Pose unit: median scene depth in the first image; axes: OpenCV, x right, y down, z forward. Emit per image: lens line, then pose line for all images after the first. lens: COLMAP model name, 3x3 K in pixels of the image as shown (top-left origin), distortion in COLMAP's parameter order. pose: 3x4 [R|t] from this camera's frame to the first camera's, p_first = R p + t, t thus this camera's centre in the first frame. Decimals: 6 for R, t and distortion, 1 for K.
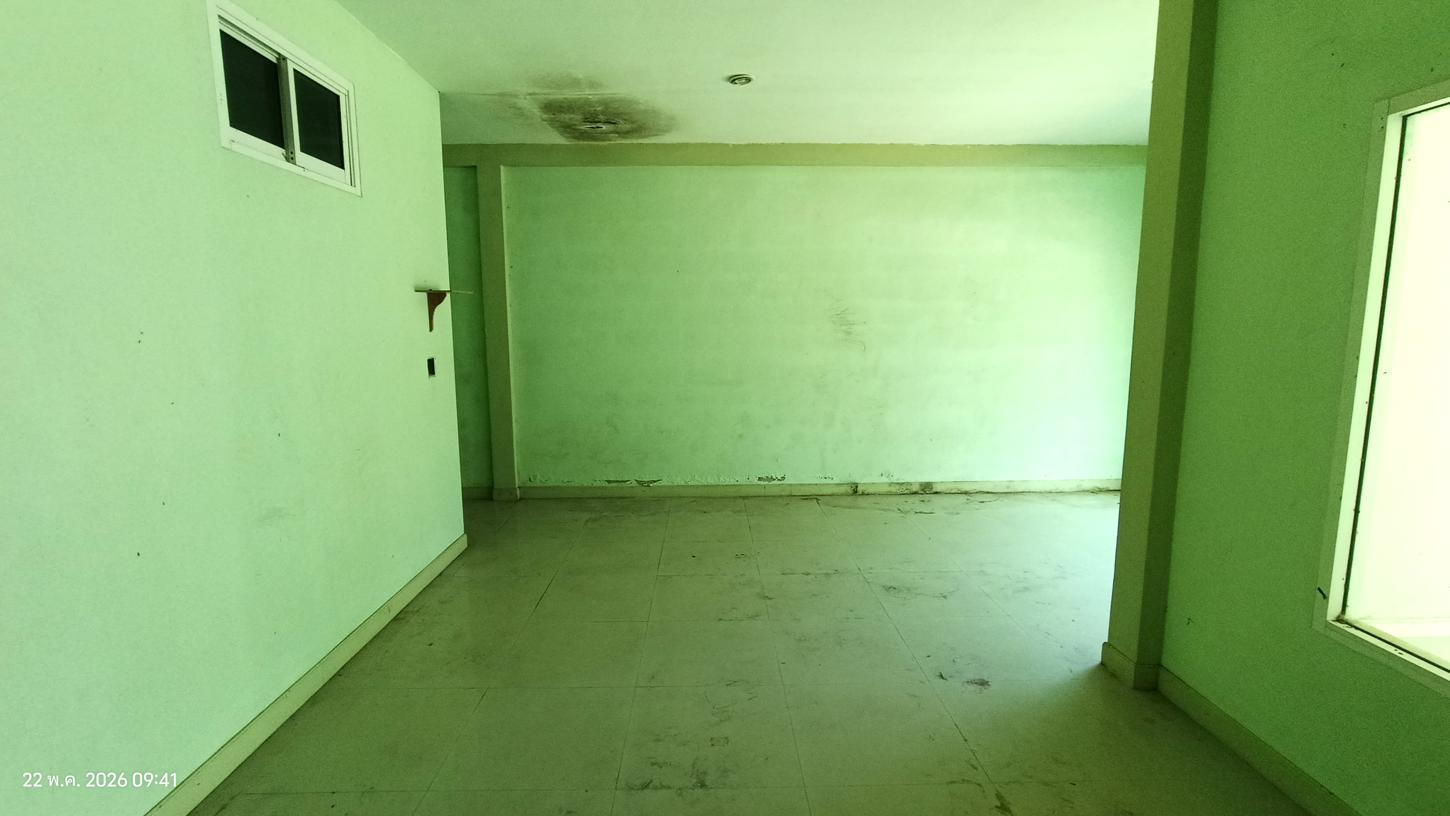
lens RADIAL K [[665.5, 0, 711.4], [0, 665.5, 411.4], [0, 0, 1]] dist [-0.011364, 0.003236]
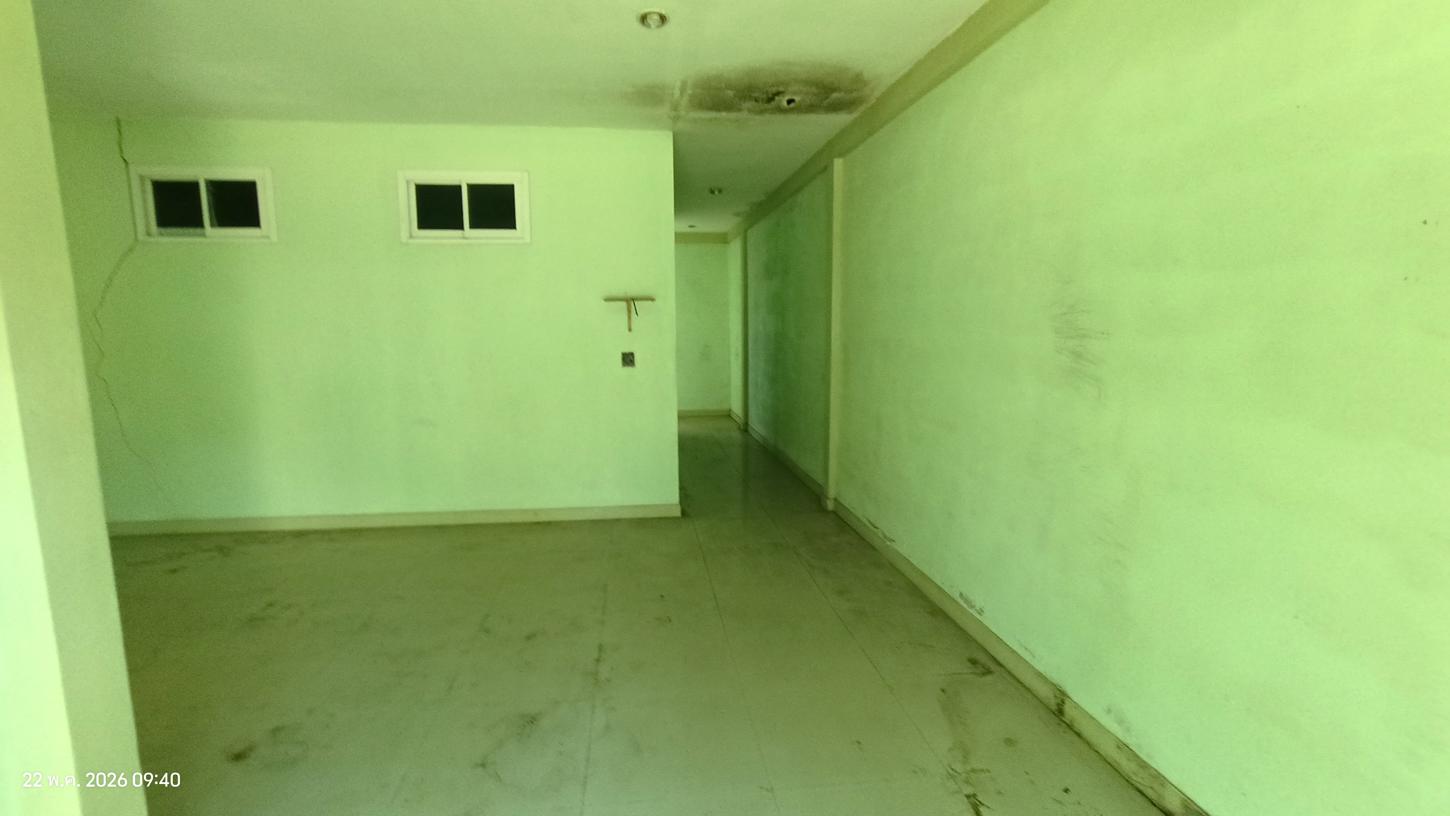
lens RADIAL K [[665.5, 0, 715.2], [0, 665.5, 413.4], [0, 0, 1]] dist [-0.011364, 0.003236]
pose [[0.112444, 0.141869, -0.983478, 0.672059], [-0.129477, 0.983409, 0.127056, -0.114658], [0.985186, 0.113052, 0.128947, 0.776103]]
